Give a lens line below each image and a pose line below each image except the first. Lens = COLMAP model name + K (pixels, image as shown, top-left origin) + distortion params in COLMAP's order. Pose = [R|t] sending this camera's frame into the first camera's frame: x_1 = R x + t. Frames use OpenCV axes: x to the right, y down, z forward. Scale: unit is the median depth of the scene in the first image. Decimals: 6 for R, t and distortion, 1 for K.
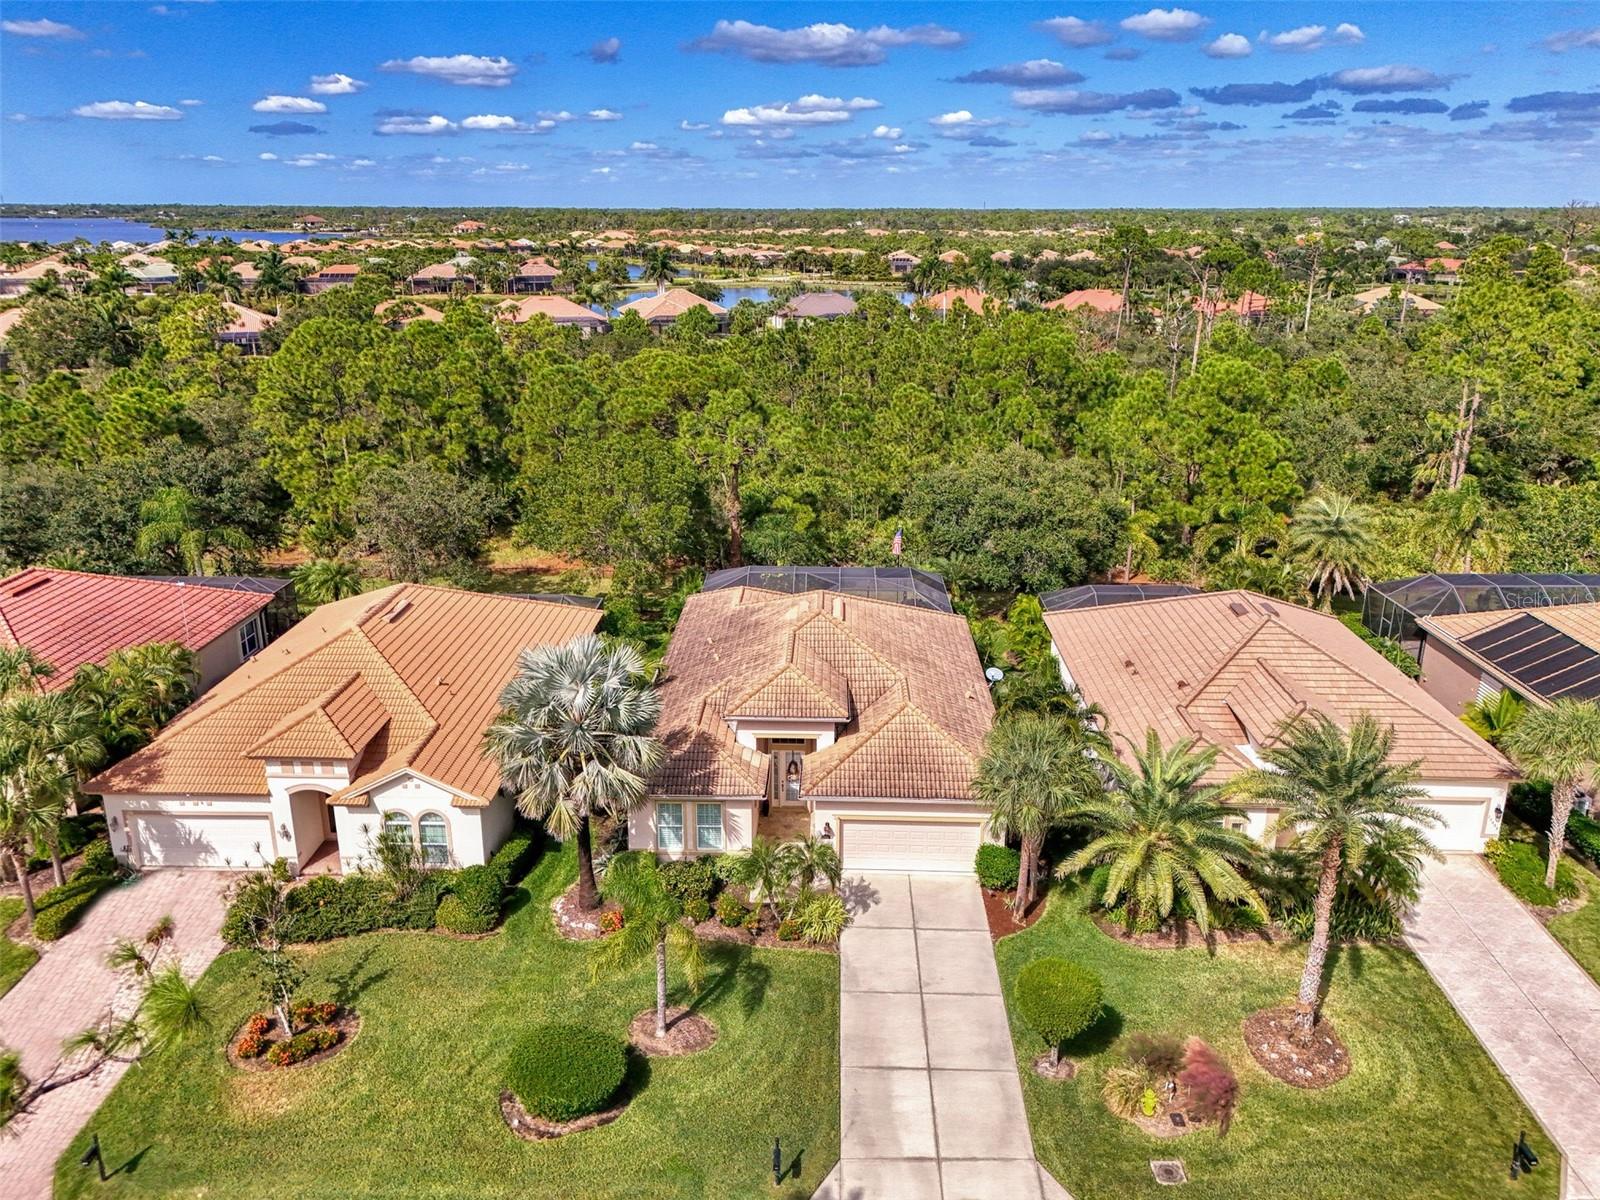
lens RADIAL K [[1212.1, 0, 797.2], [0, 1212.1, 596.9], [0, 0, 1]] dist [0.067427, -0.077432]
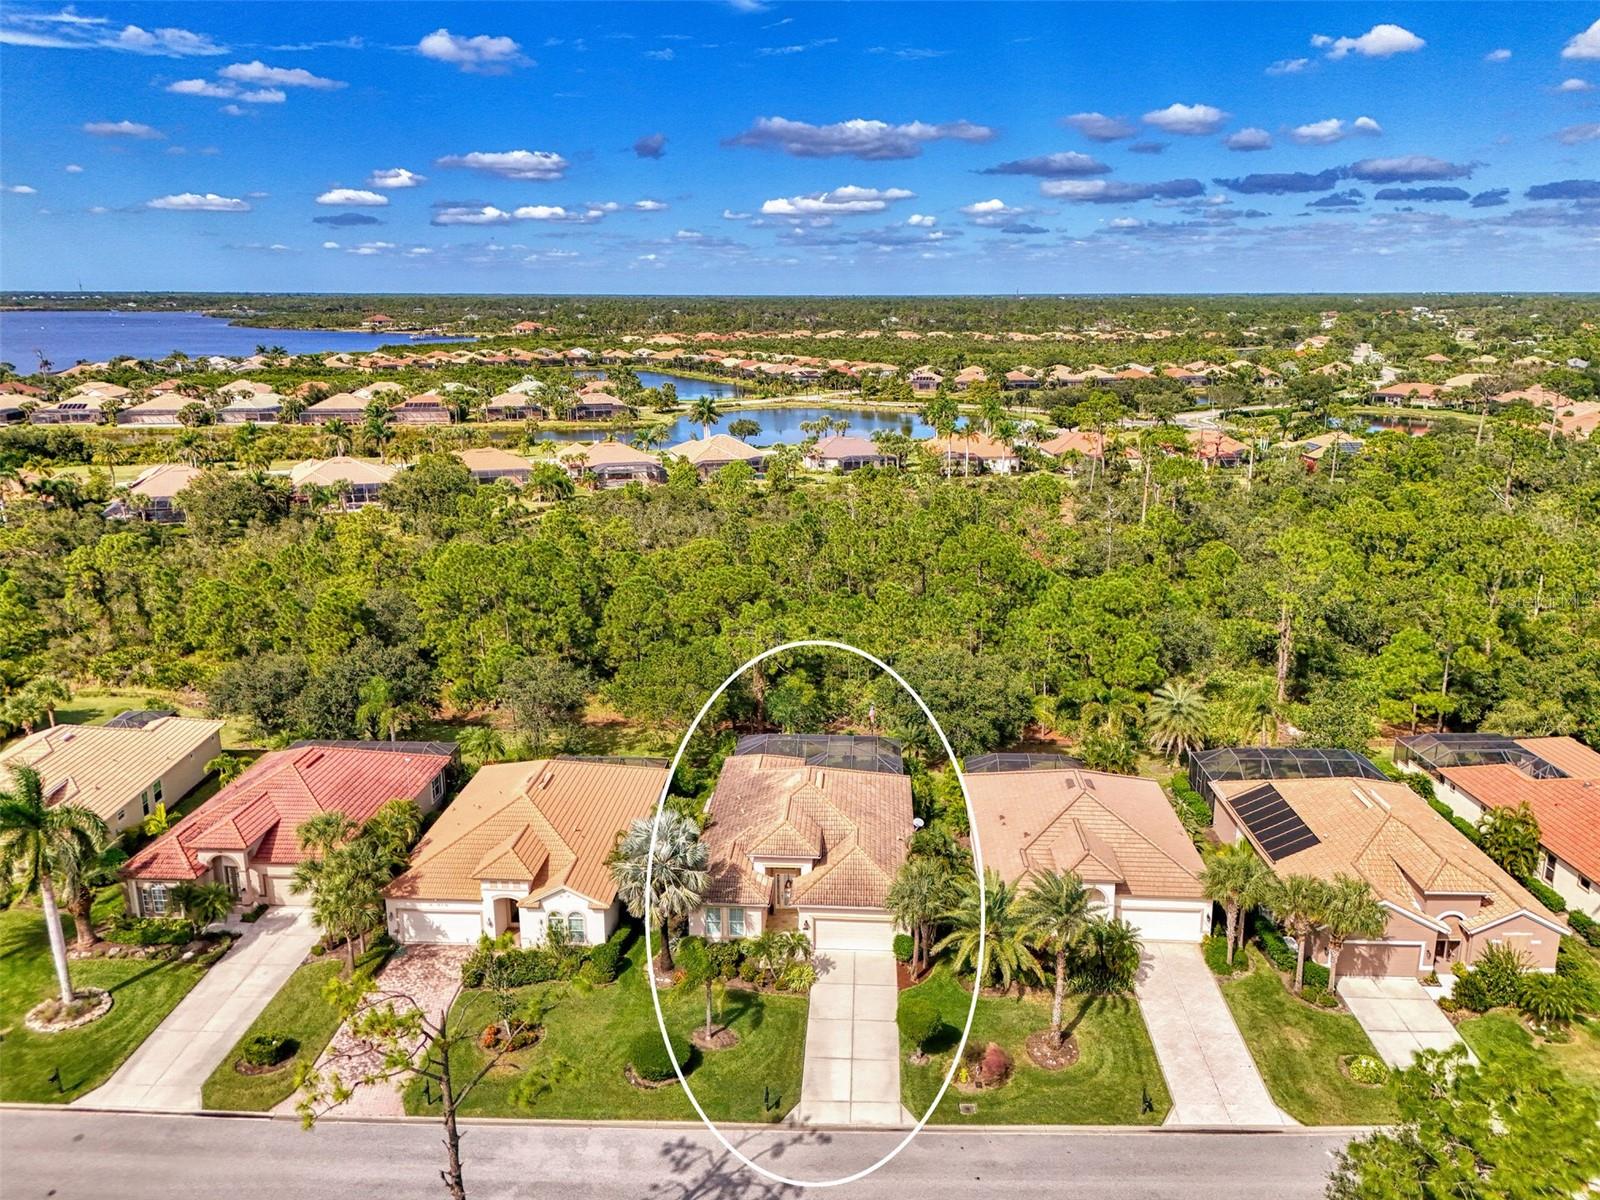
lens RADIAL K [[1212.1, 0, 797.2], [0, 1212.1, 596.9], [0, 0, 1]] dist [0.067427, -0.077432]
pose [[0.999498, 0.002574, -0.031573, 0.062539], [-0.004275, 0.998536, -0.053918, -0.166582], [0.031388, 0.054026, 0.998046, -0.693030]]
